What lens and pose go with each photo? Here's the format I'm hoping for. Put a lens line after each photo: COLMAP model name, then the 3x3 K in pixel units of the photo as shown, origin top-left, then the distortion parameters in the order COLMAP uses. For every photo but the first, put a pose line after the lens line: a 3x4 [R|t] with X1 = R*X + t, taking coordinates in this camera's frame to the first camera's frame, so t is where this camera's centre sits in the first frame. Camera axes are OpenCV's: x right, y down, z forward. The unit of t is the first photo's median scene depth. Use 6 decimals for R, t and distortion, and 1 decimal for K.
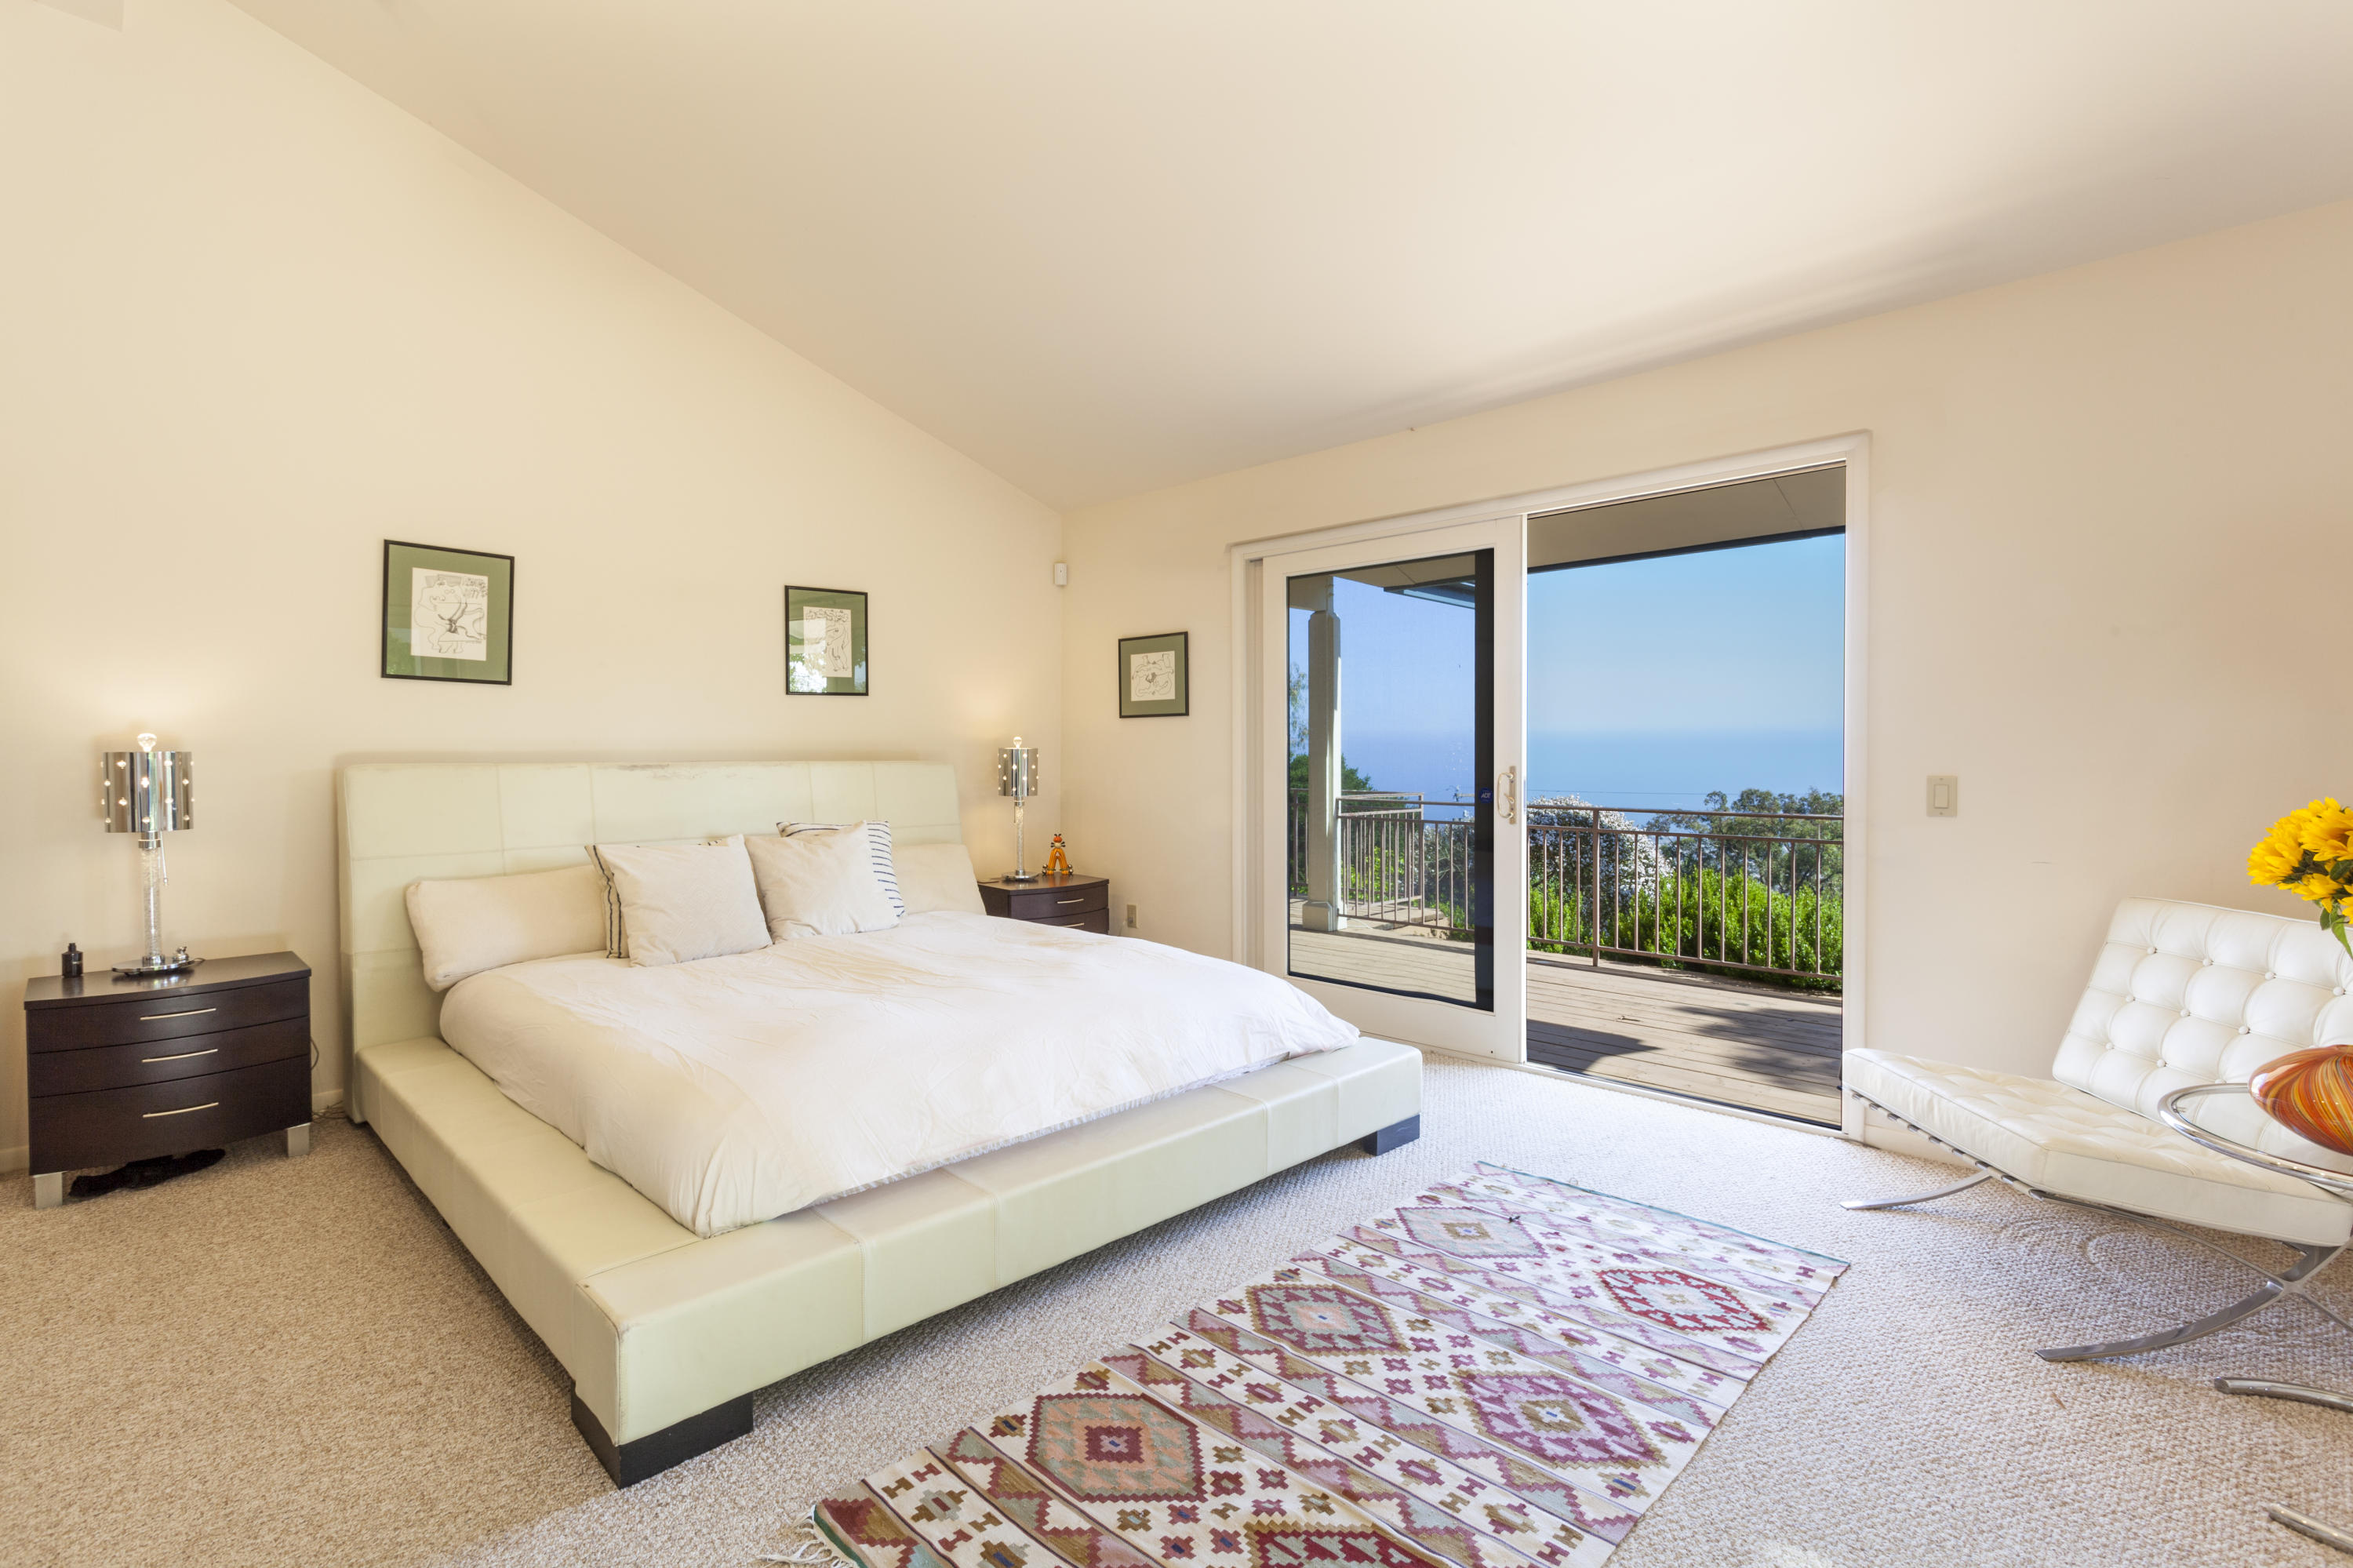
lens RADIAL K [[1118.9, 0, 1176.5], [0, 1118.9, 784.0], [0, 0, 1]] dist [-0.010897, 0.000048]
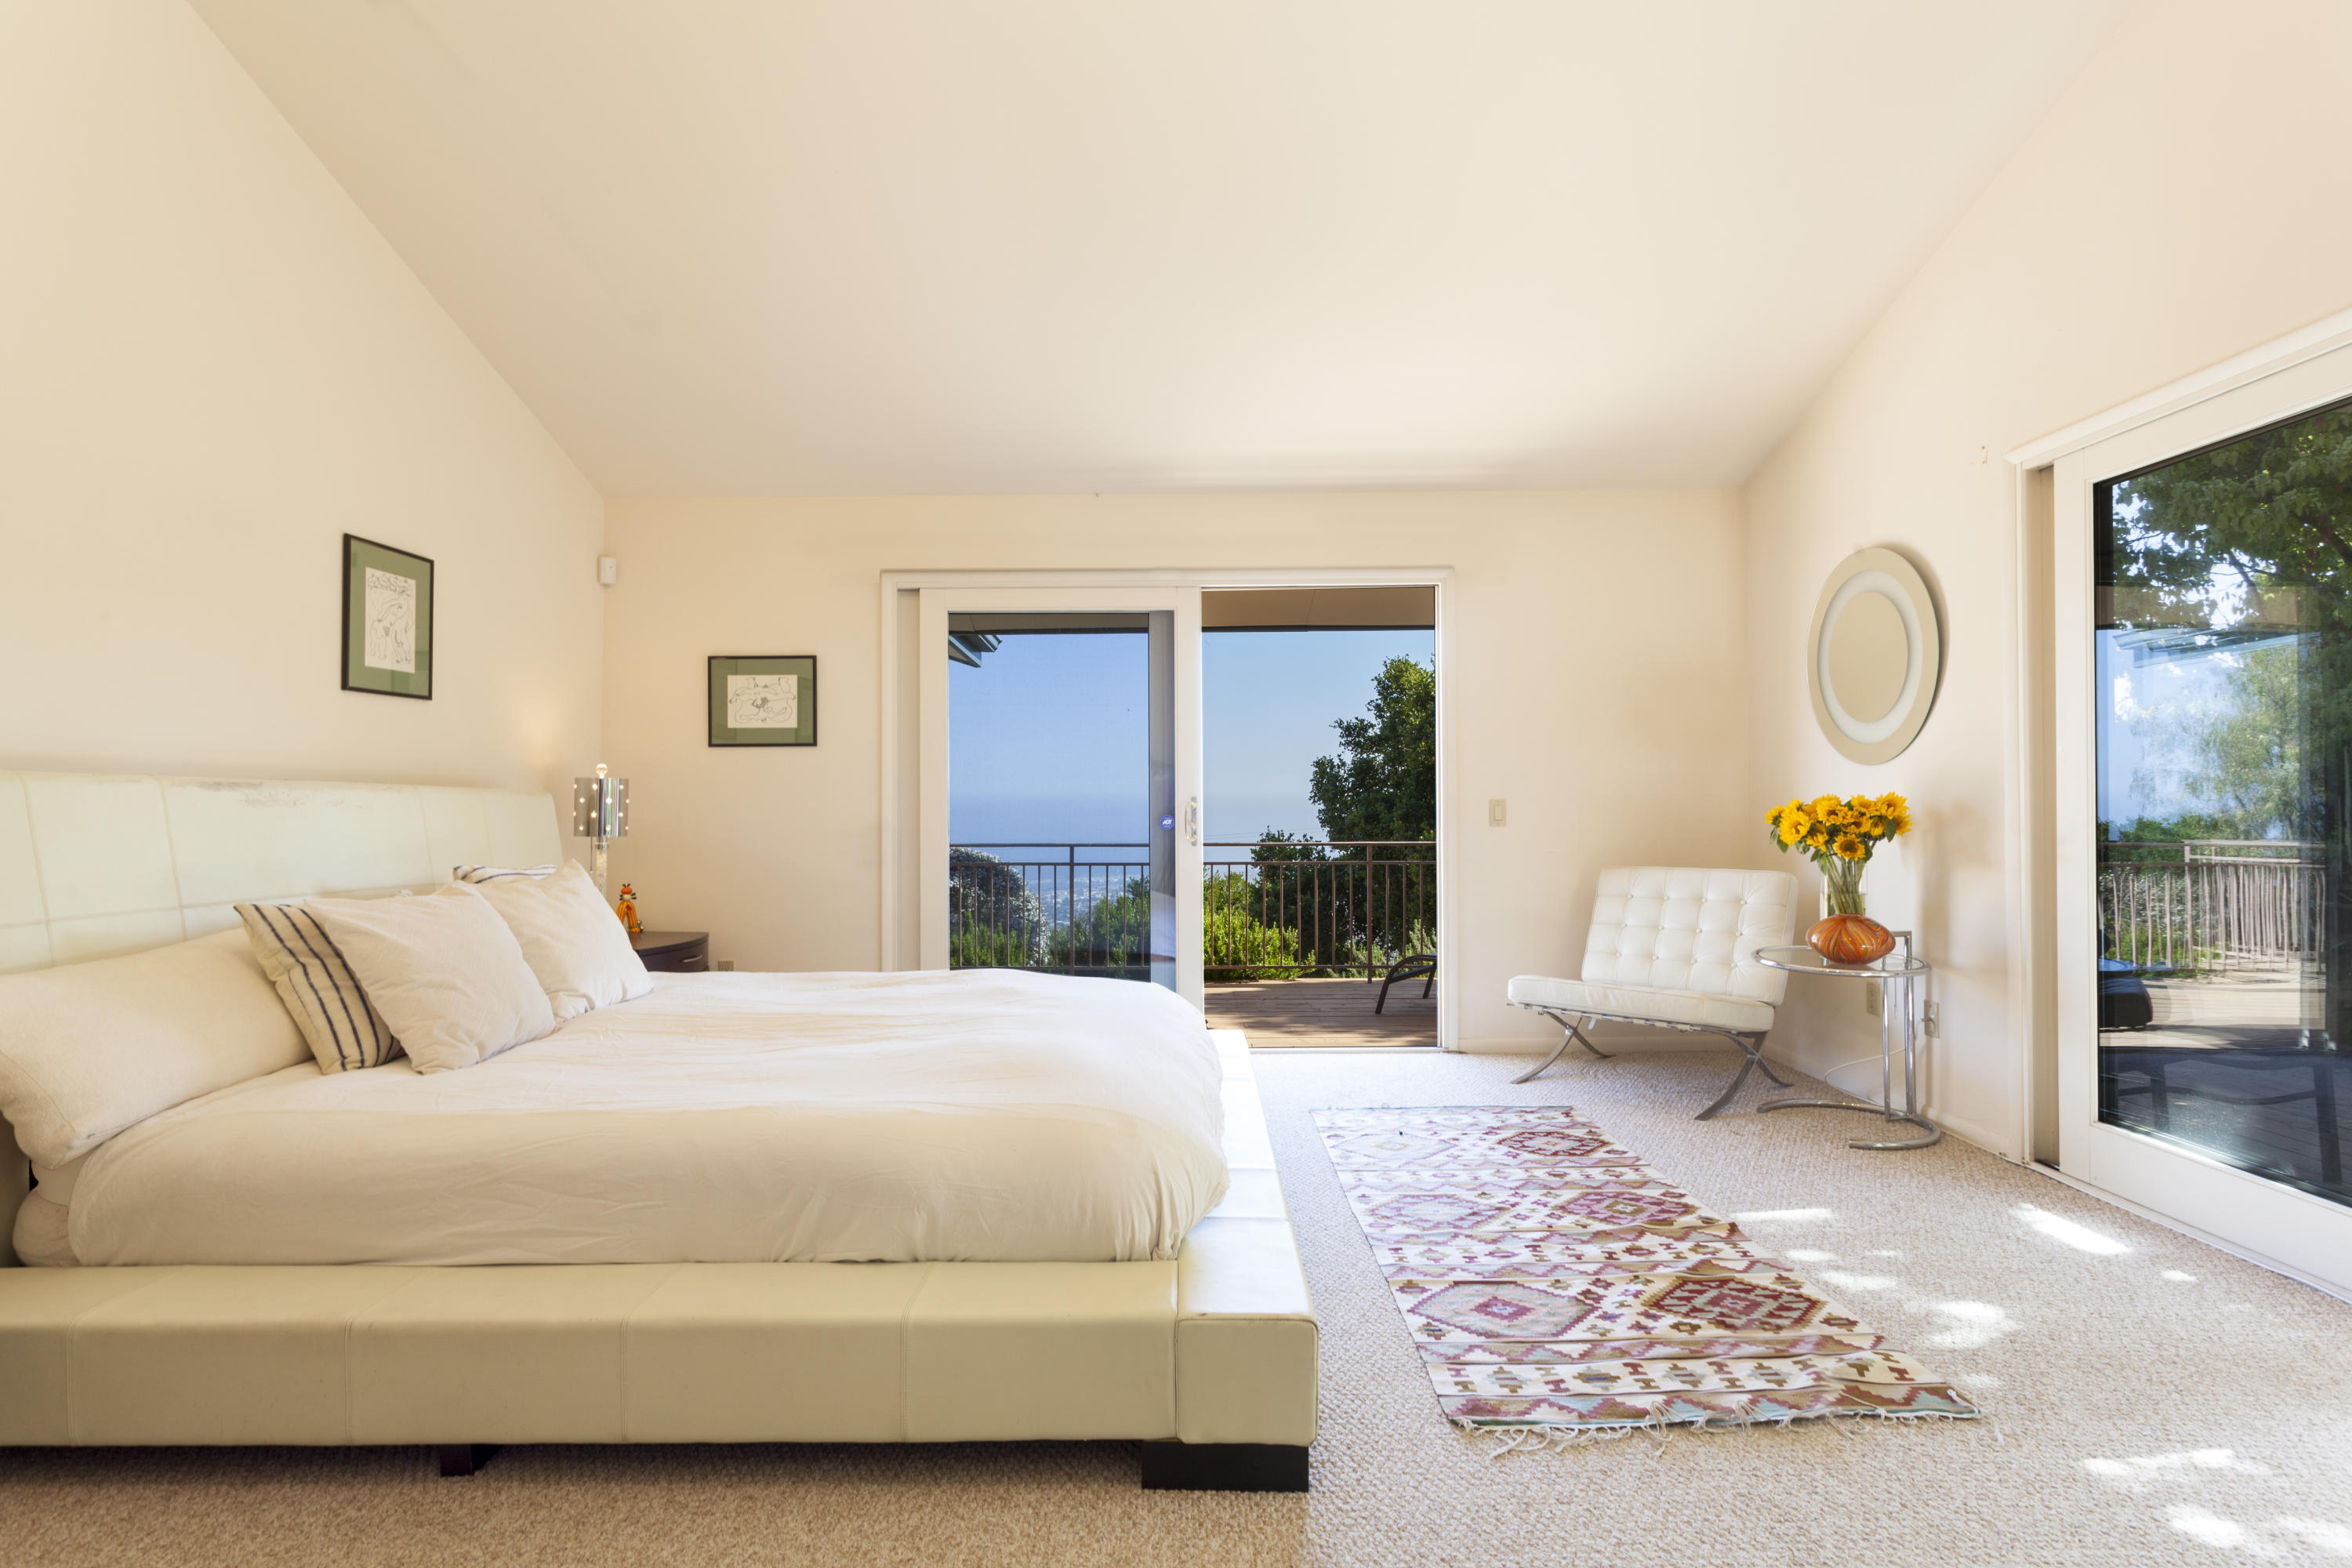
lens RADIAL K [[1152.9, 0, 1176.0], [0, 1152.9, 784.0], [0, 0, 1]] dist [-0.004168, -0.000528]
pose [[0.699073, 0.016798, 0.714853, -0.941304], [0.025689, 0.998489, -0.048585, 0.049254], [-0.714589, 0.052329, 0.697584, 0.259744]]
